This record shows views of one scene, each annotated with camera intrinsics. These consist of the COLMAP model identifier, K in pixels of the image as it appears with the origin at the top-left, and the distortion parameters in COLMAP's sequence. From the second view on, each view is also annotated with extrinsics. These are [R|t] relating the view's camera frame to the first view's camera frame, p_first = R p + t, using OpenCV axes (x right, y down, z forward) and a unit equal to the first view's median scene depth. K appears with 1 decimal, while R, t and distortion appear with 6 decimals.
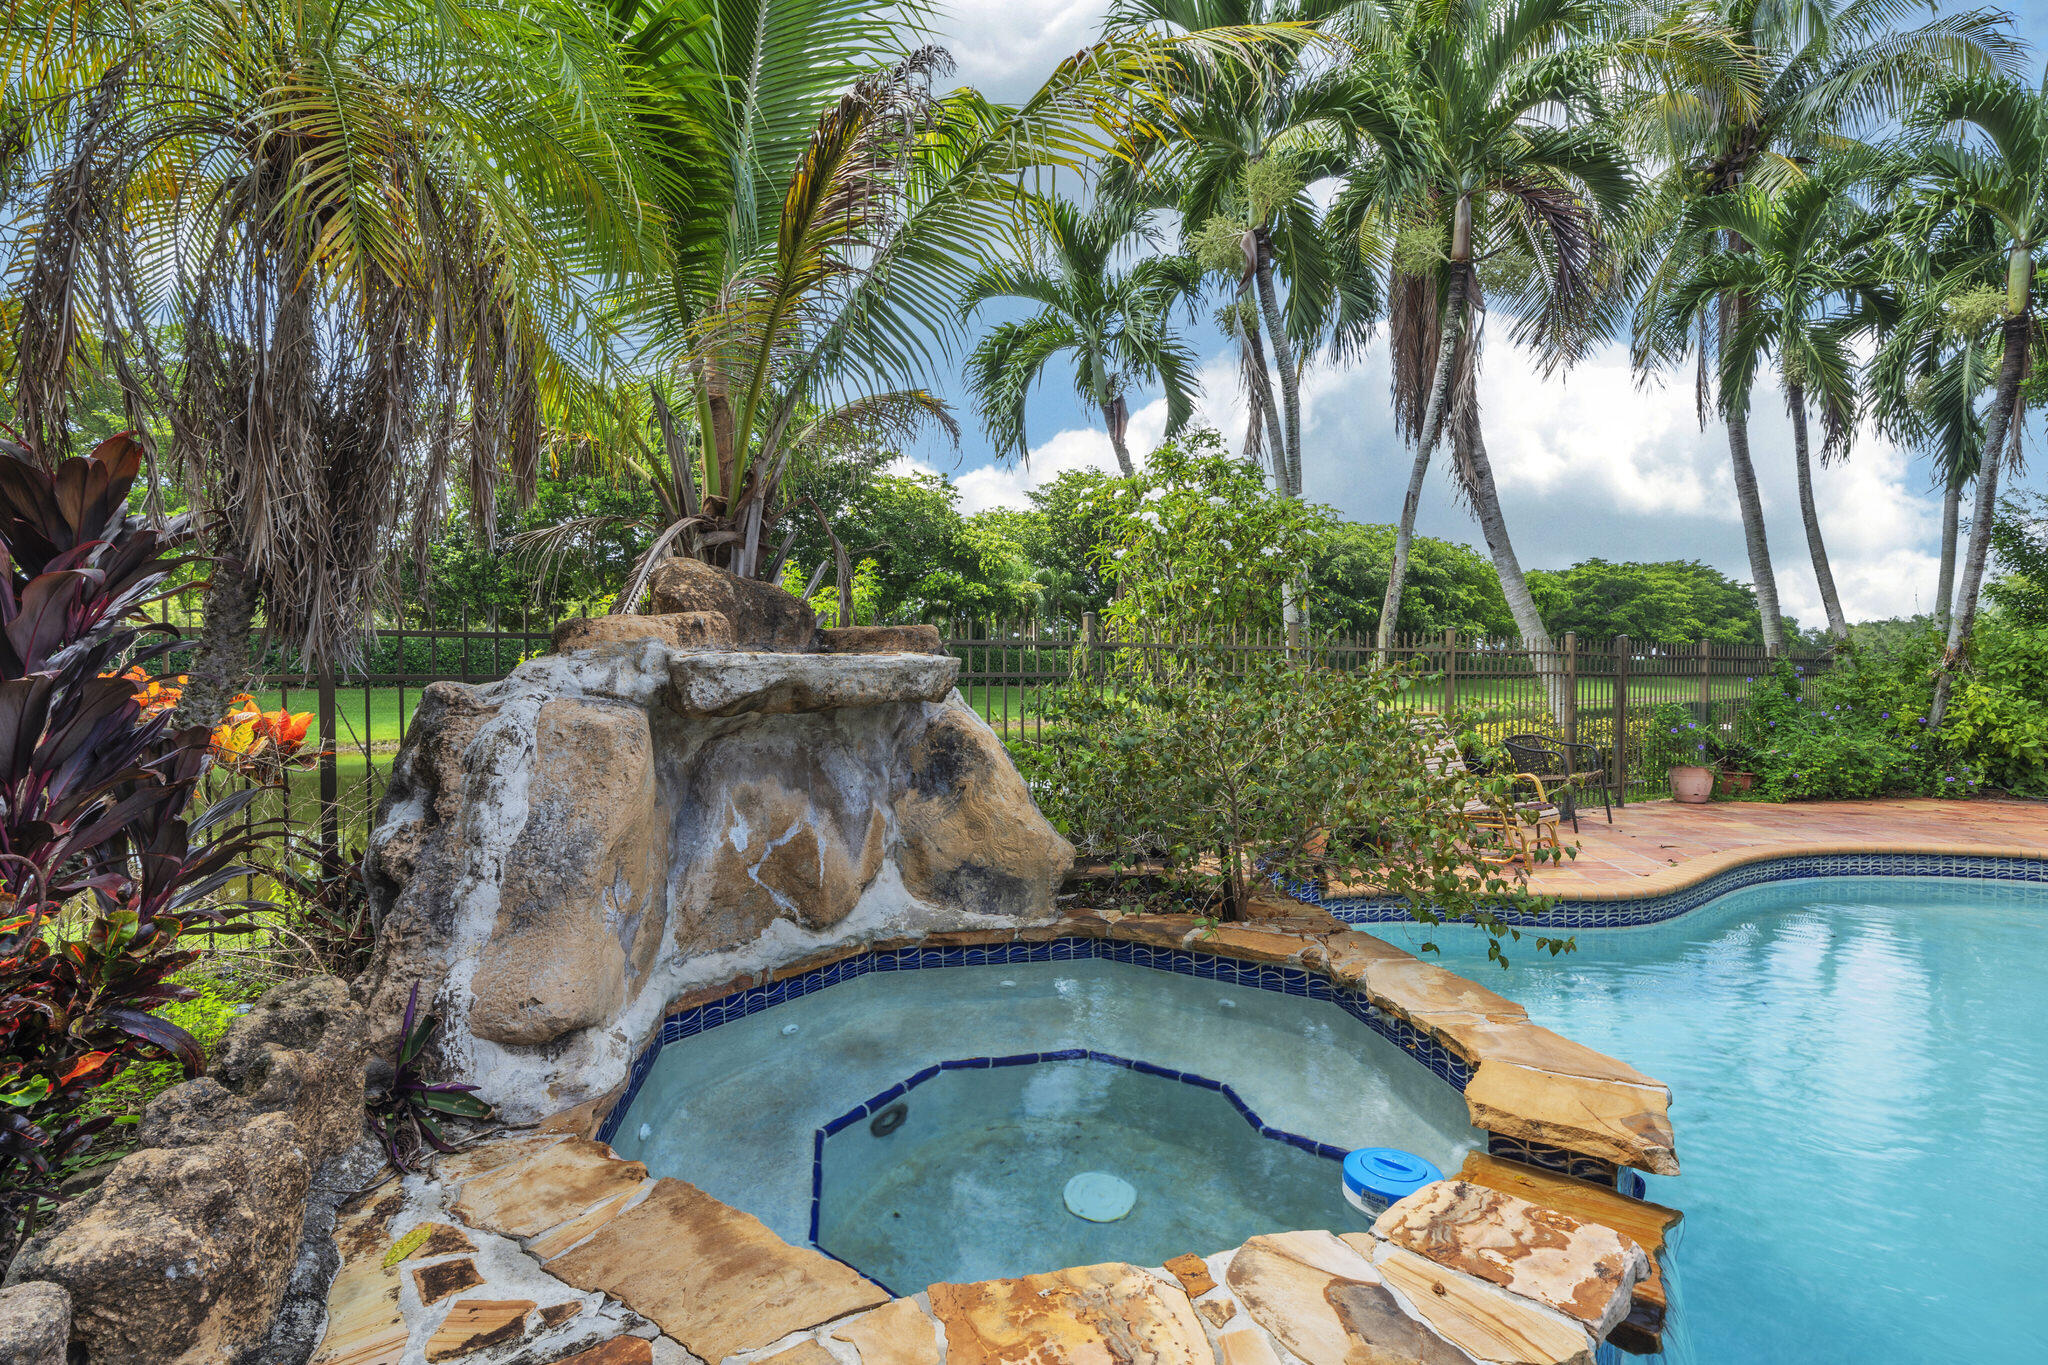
lens RADIAL K [[976.7, 0, 1024.2], [0, 976.7, 691.7], [0, 0, 1]] dist [0.002214, -0.000154]
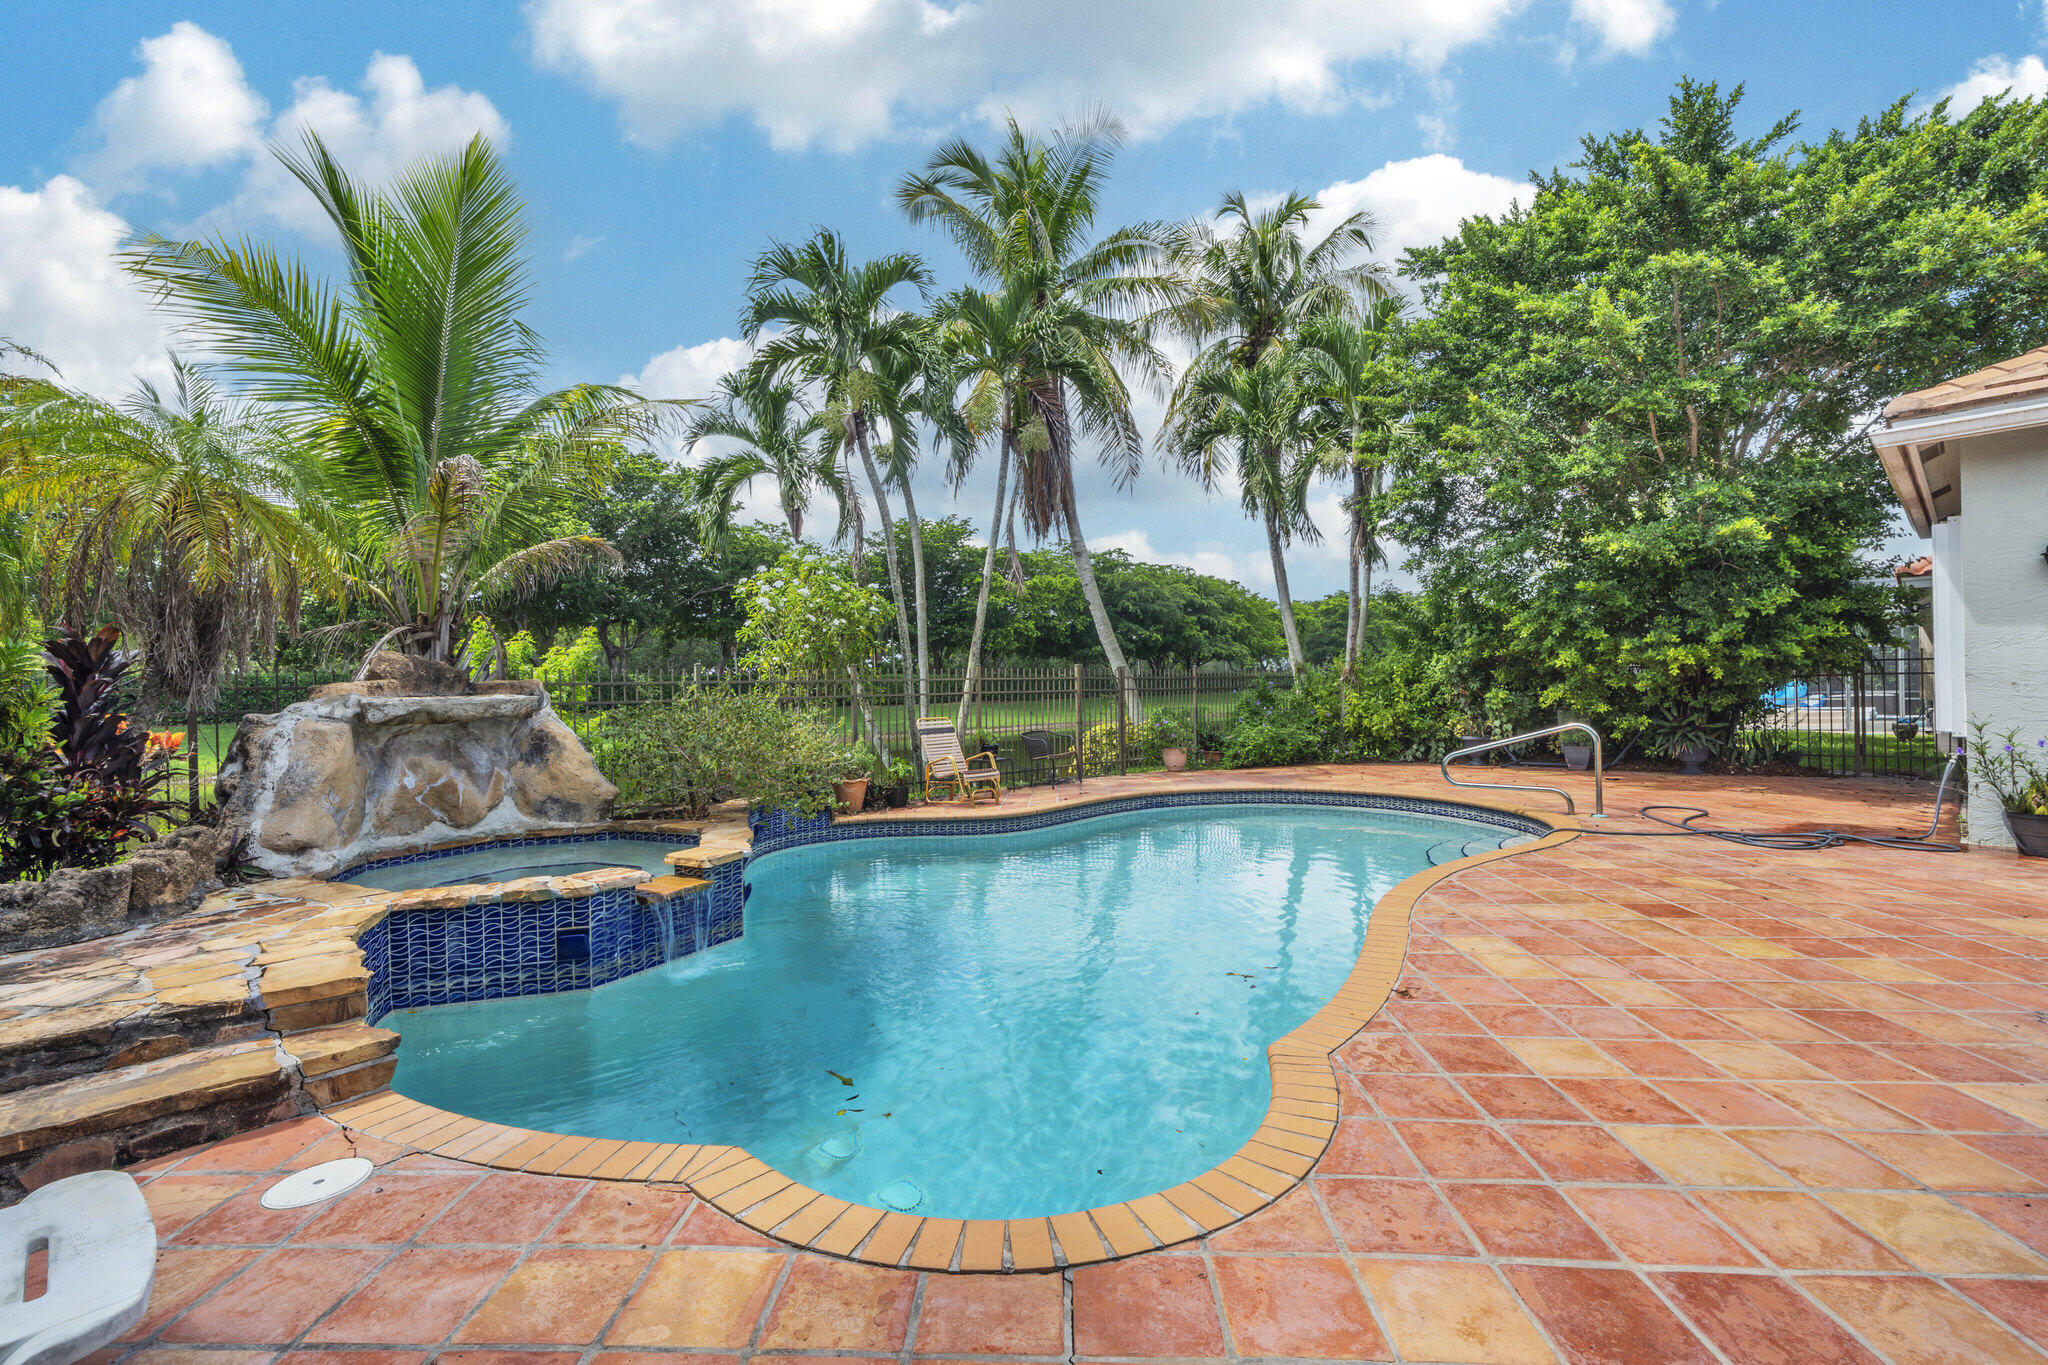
lens RADIAL K [[886.3, 0, 1035.7], [0, 886.3, 690.0], [0, 0, 1]] dist [-0.000530, -0.000291]
pose [[0.988359, -0.021704, 0.150586, 0.662693], [0.024896, 0.999503, -0.019345, 0.014361], [-0.150092, 0.022868, 0.988408, -0.971229]]
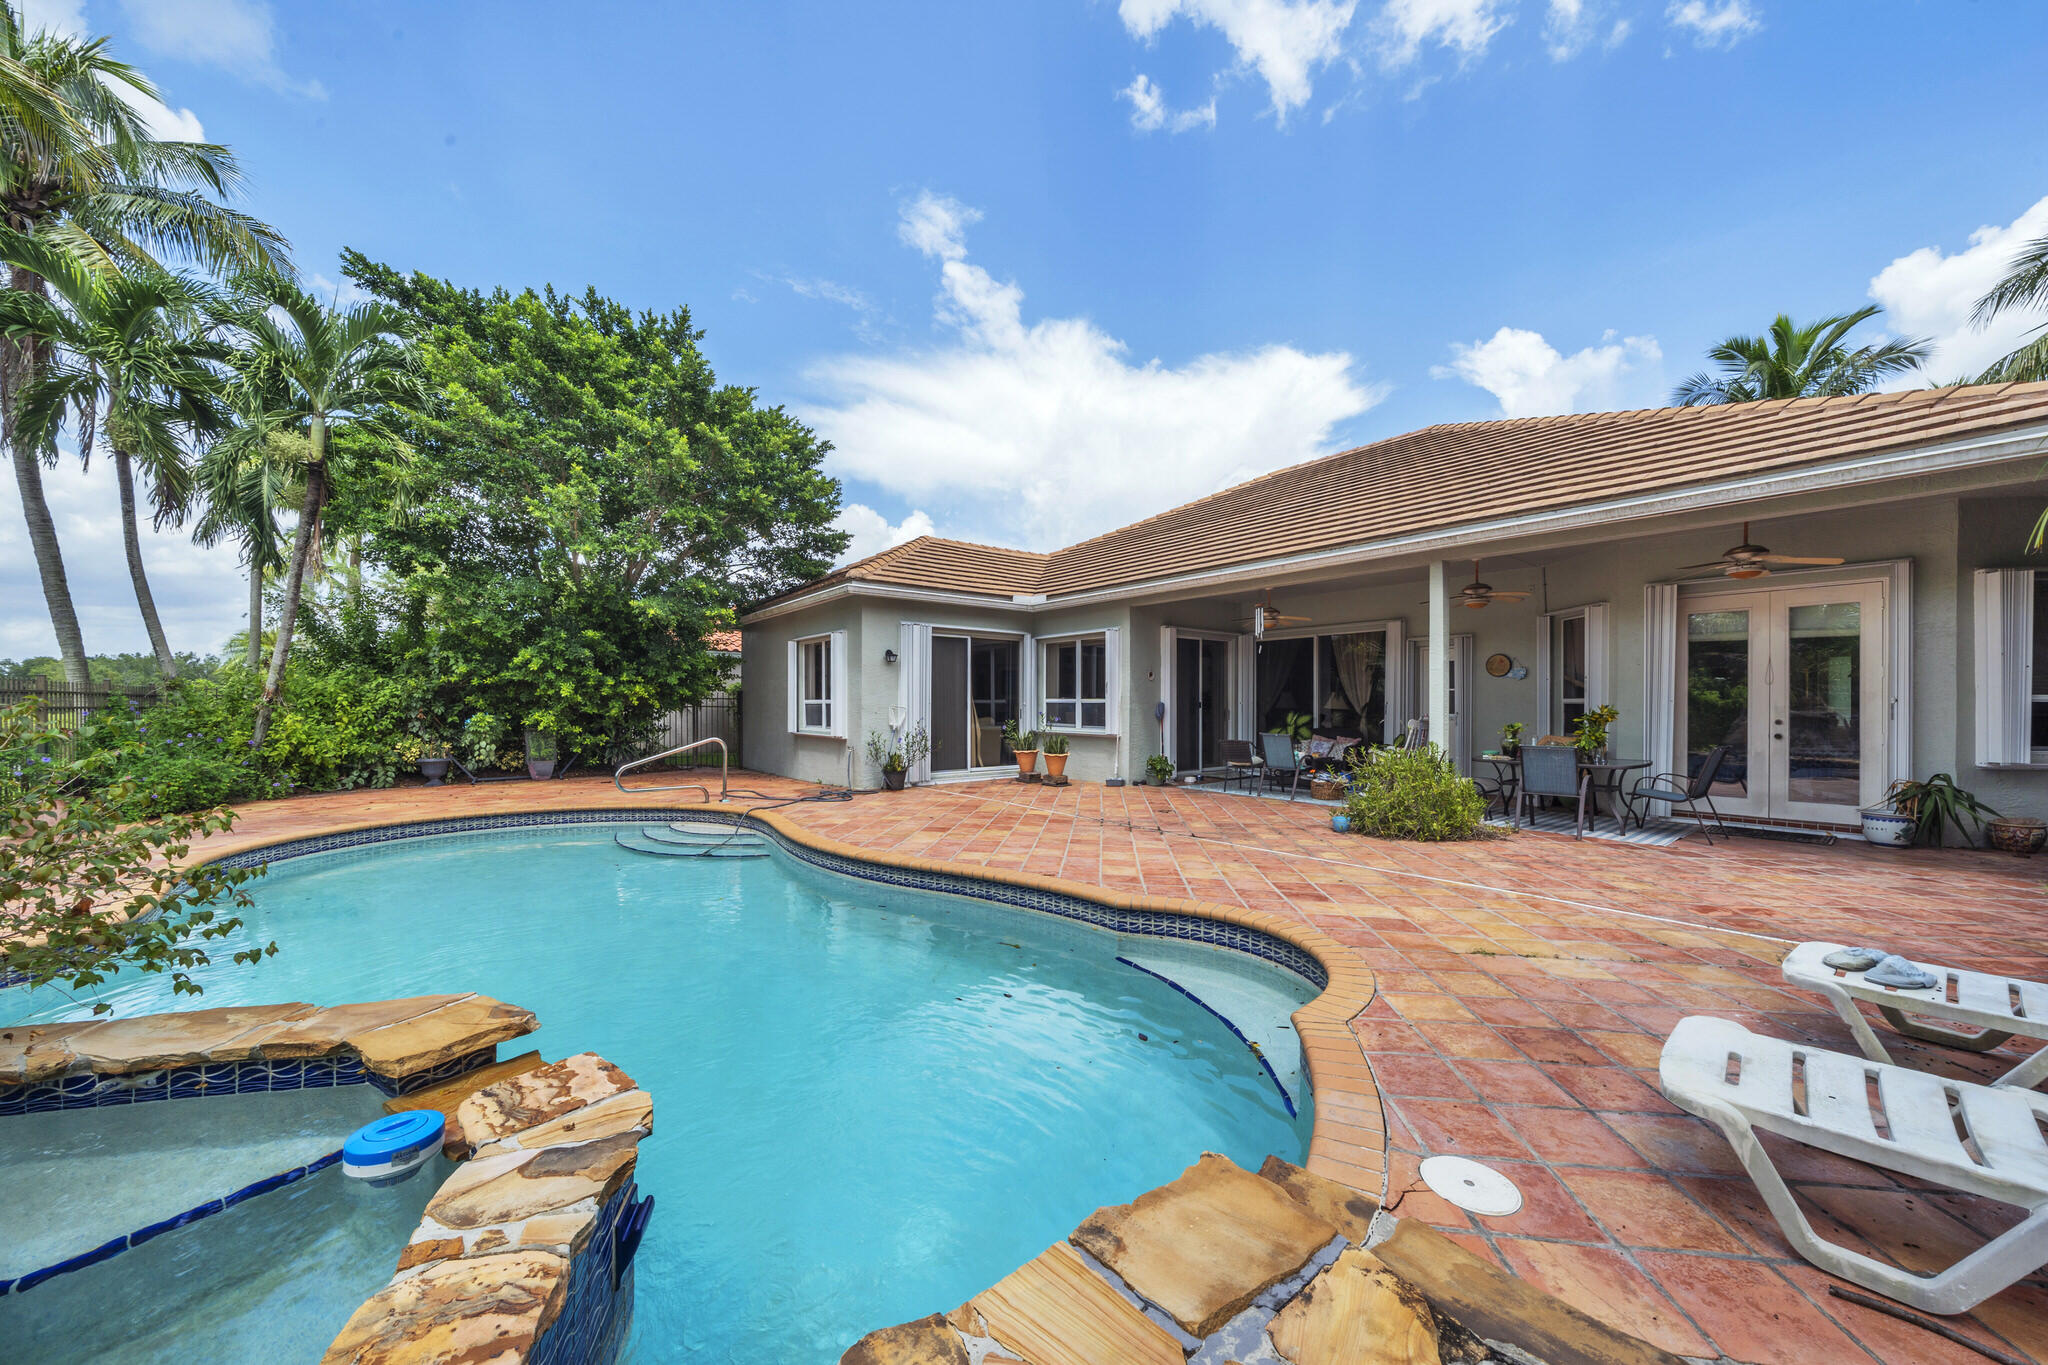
lens RADIAL K [[719.1, 0, 995.6], [0, 719.1, 706.0], [0, 0, 1]] dist [-0.000875, -0.000025]
pose [[-0.059980, -0.002063, 0.998197, -0.301677], [0.016884, 0.999853, 0.003081, -0.016579], [-0.998057, 0.017038, -0.059936, 0.159941]]
